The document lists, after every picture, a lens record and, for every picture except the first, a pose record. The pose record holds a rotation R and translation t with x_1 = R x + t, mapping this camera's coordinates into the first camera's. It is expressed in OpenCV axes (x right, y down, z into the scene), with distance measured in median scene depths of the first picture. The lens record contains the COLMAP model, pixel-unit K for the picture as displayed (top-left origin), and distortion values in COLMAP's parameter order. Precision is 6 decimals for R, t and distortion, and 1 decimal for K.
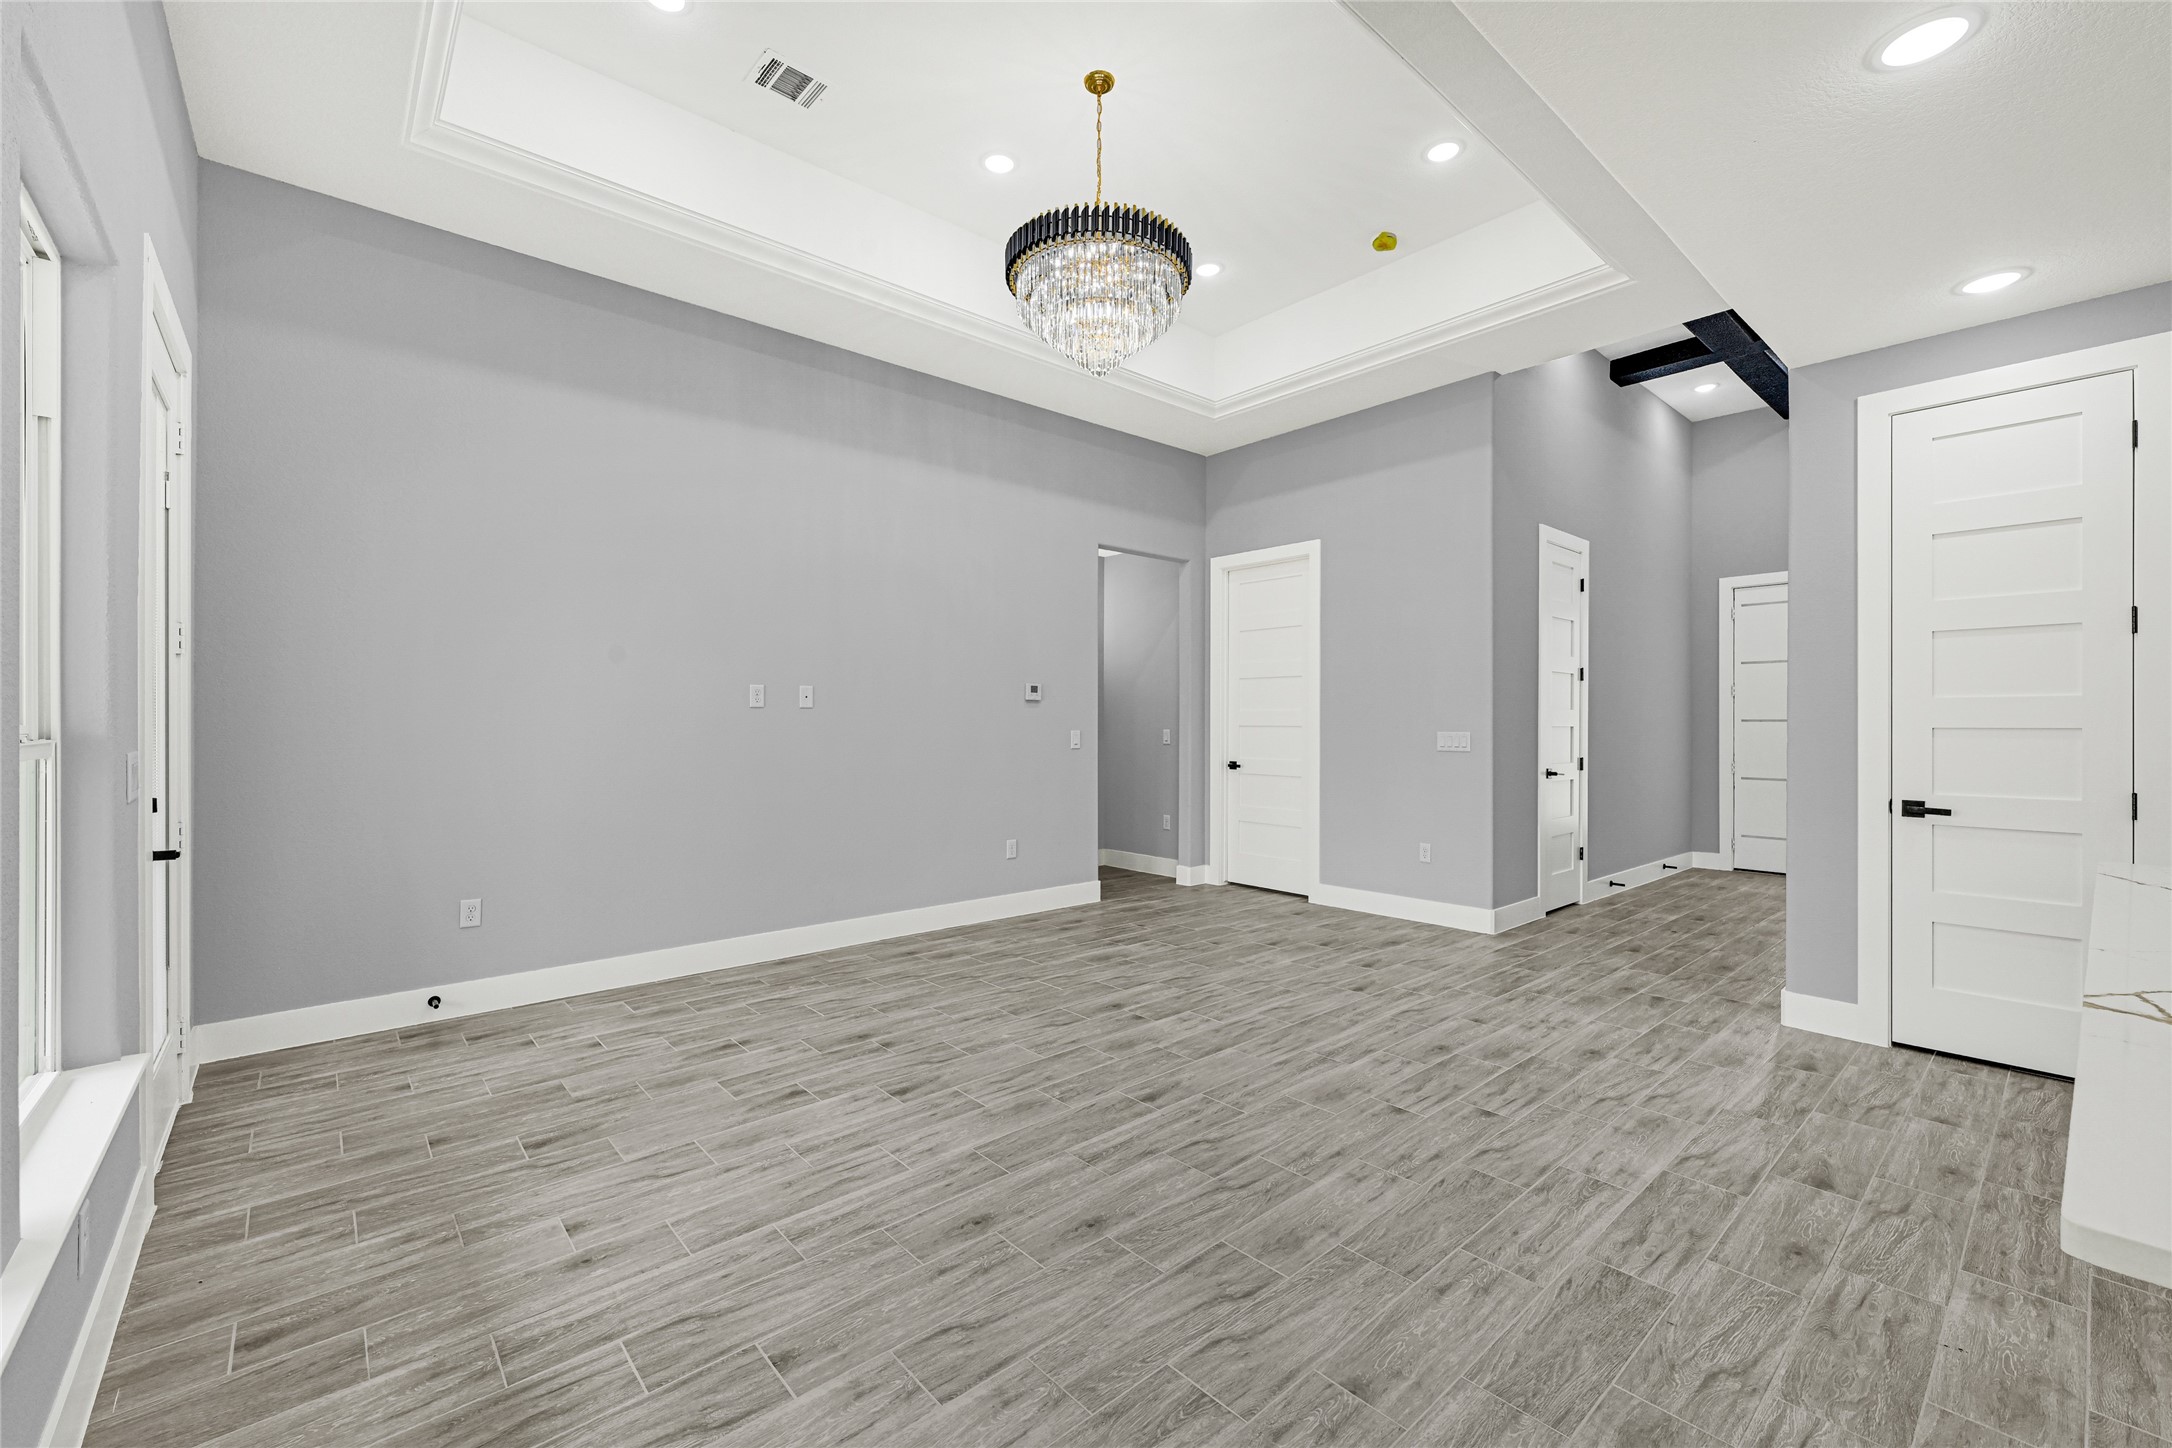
lens RADIAL K [[890.8, 0, 1073.0], [0, 890.8, 717.1], [0, 0, 1]] dist [-0.005864, 0.000519]
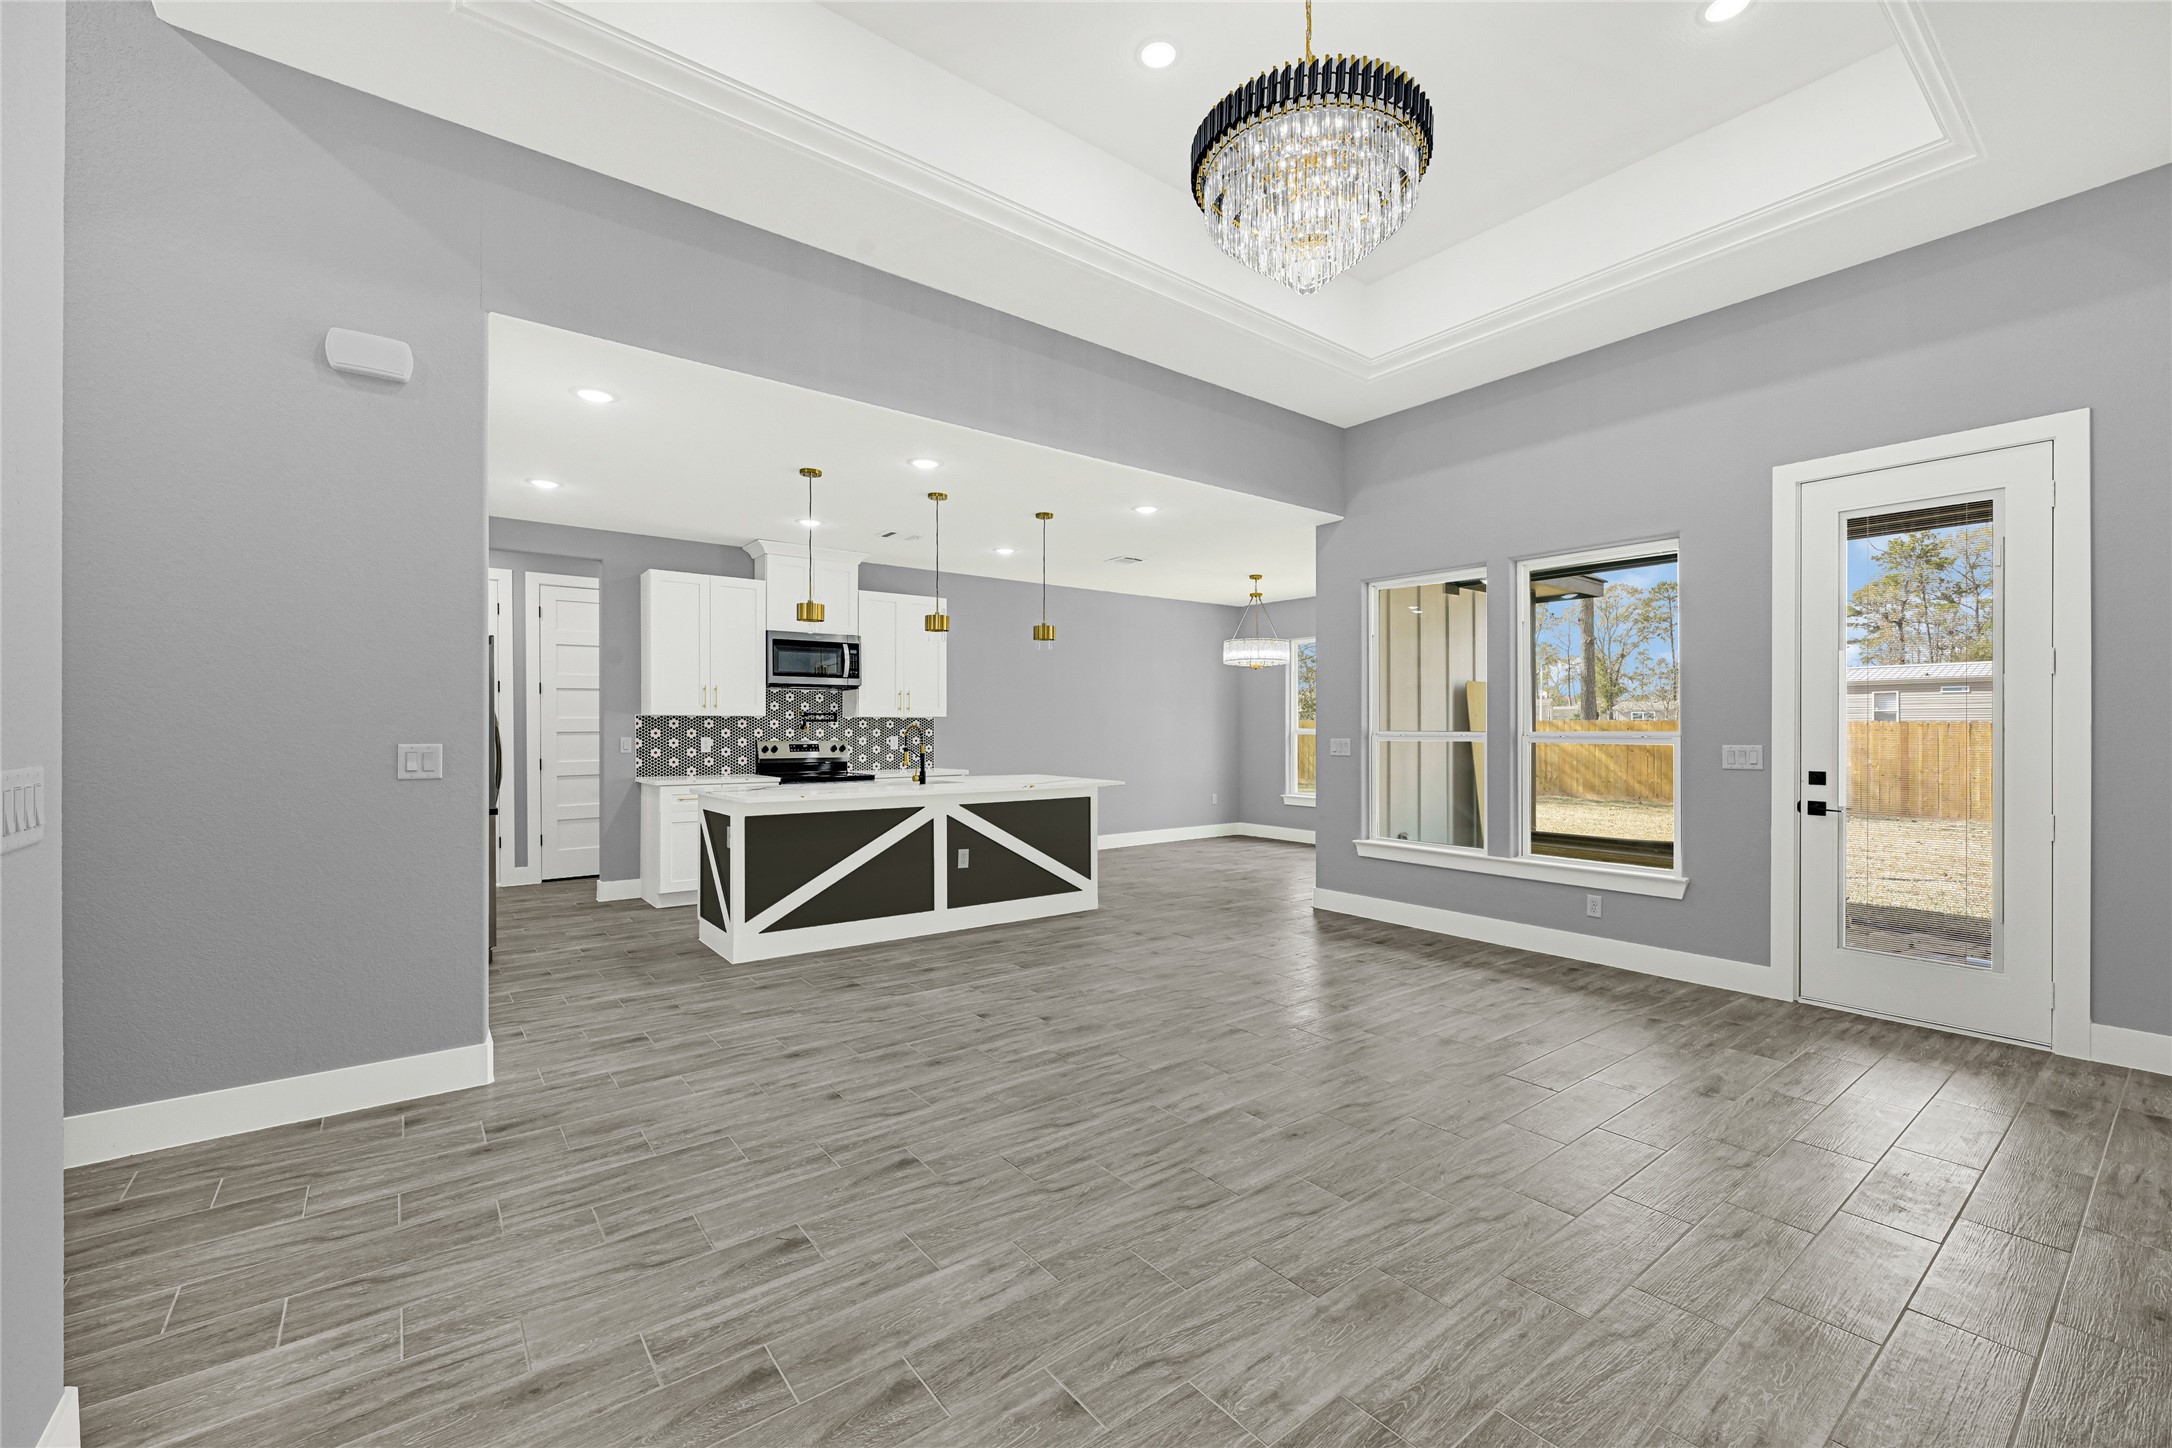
lens RADIAL K [[890.8, 0, 1090.5], [0, 890.8, 732.8], [0, 0, 1]] dist [-0.005864, 0.000519]
pose [[-0.999154, -0.002213, 0.041064, 0.191055], [-0.002191, 0.999997, 0.000589, 0.009705], [-0.041065, 0.000498, -0.999156, 1.819786]]
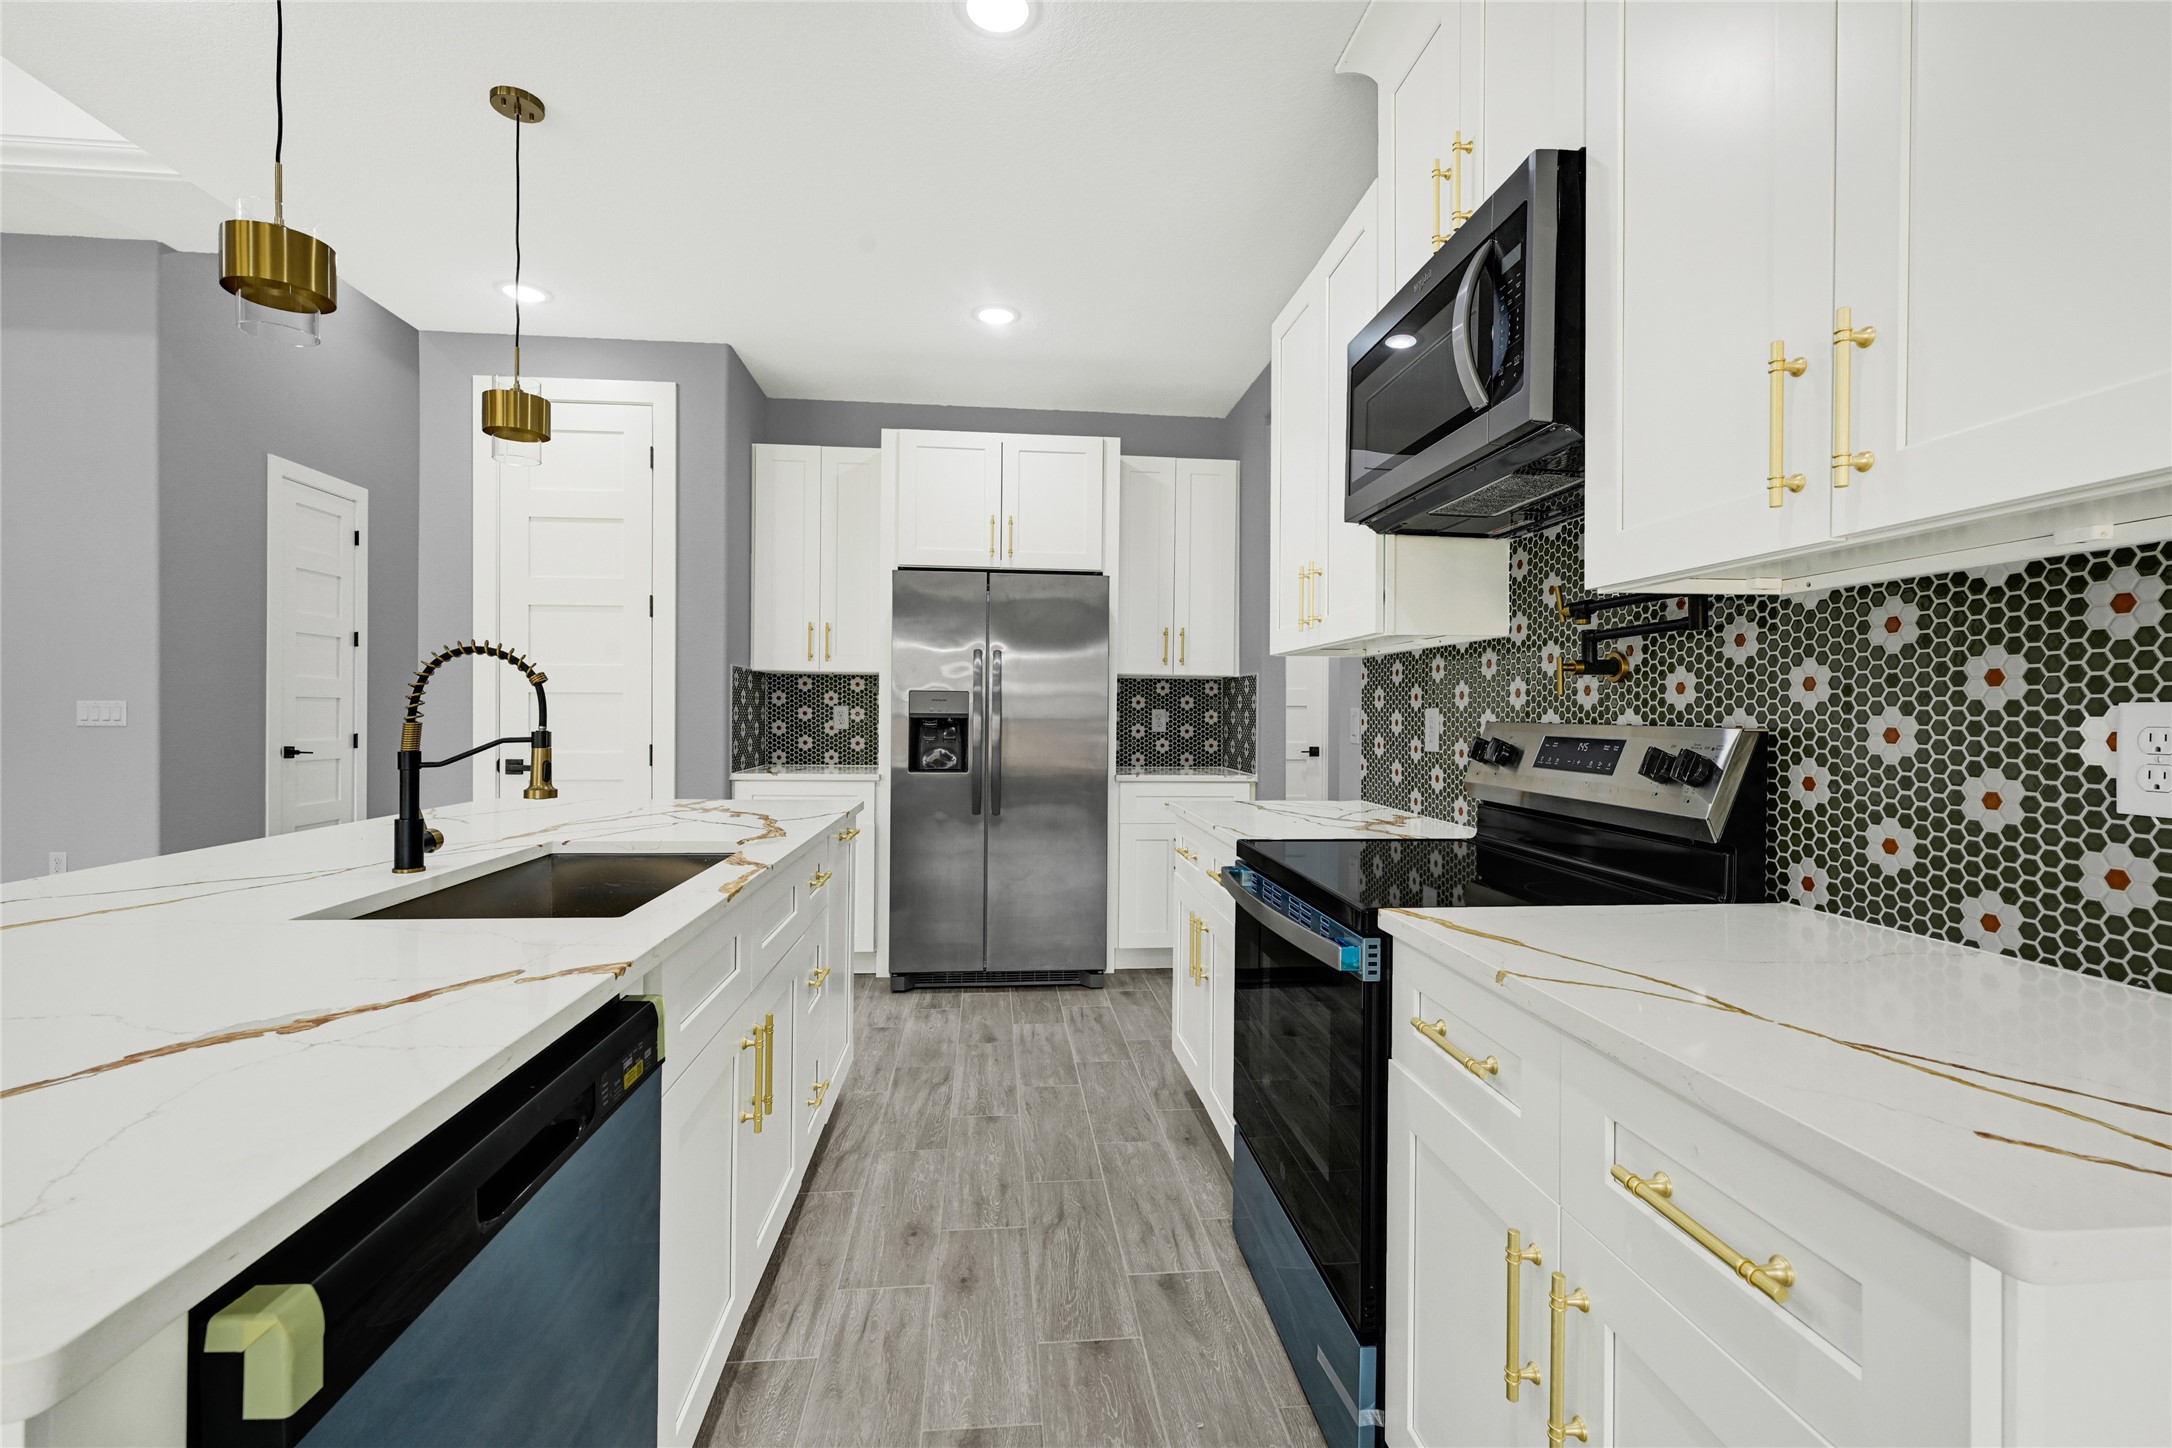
lens RADIAL K [[982.0, 0, 1075.6], [0, 982.0, 716.3], [0, 0, 1]] dist [-0.009327, 0.000129]
pose [[0.588783, -0.005125, 0.808275, 0.344755], [-0.005964, 0.999925, 0.010684, 0.022356], [-0.808269, -0.011111, 0.588708, -0.235979]]
